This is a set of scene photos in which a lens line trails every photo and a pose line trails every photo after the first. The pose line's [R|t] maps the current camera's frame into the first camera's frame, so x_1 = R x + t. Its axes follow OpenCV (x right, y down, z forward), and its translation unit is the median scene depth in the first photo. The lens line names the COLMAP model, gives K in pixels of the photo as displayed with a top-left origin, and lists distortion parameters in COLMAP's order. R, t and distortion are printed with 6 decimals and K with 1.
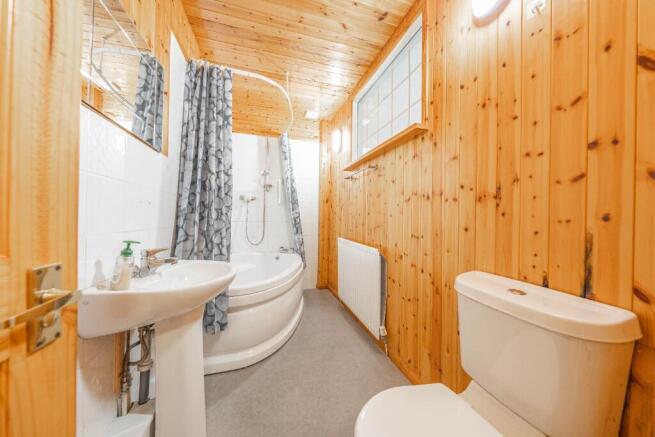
lens RADIAL K [[220.0, 0, 327.3], [0, 220.0, 215.5], [0, 0, 1]] dist [-0.000198, 0.000140]
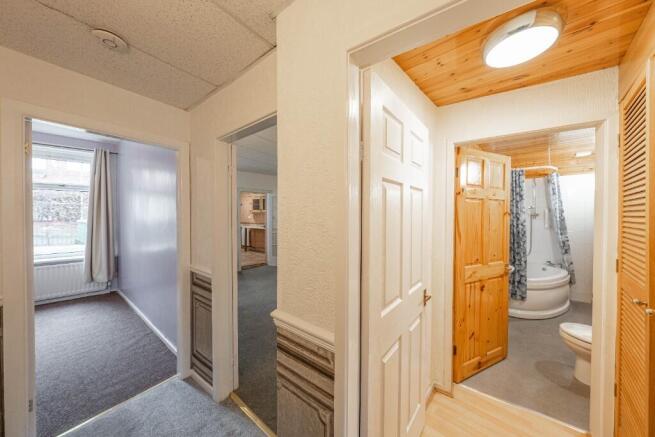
lens RADIAL K [[220.0, 0, 327.3], [0, 220.0, 215.5], [0, 0, 1]] dist [-0.000198, 0.000140]
pose [[0.606585, 0.016894, -0.794839, 0.031878], [0.004468, 0.999686, 0.024658, -0.171234], [0.795006, -0.018508, 0.606319, -0.844746]]
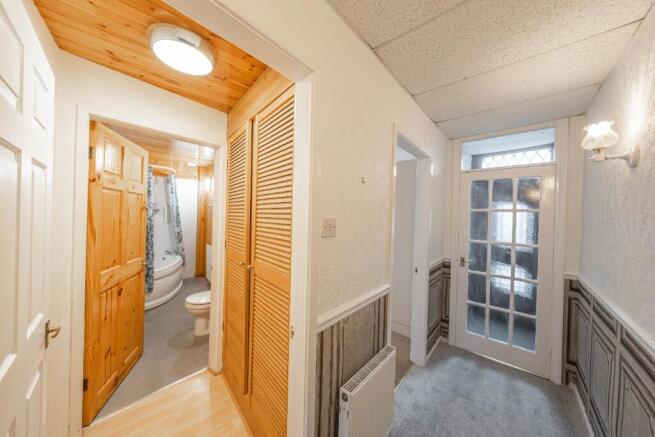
lens RADIAL K [[220.0, 0, 327.3], [0, 220.0, 215.5], [0, 0, 1]] dist [-0.000198, 0.000140]
pose [[0.860187, 0.030228, 0.509083, -0.036743], [-0.042657, 0.999008, 0.012758, -0.168038], [-0.508192, -0.032690, 0.860623, -0.852630]]
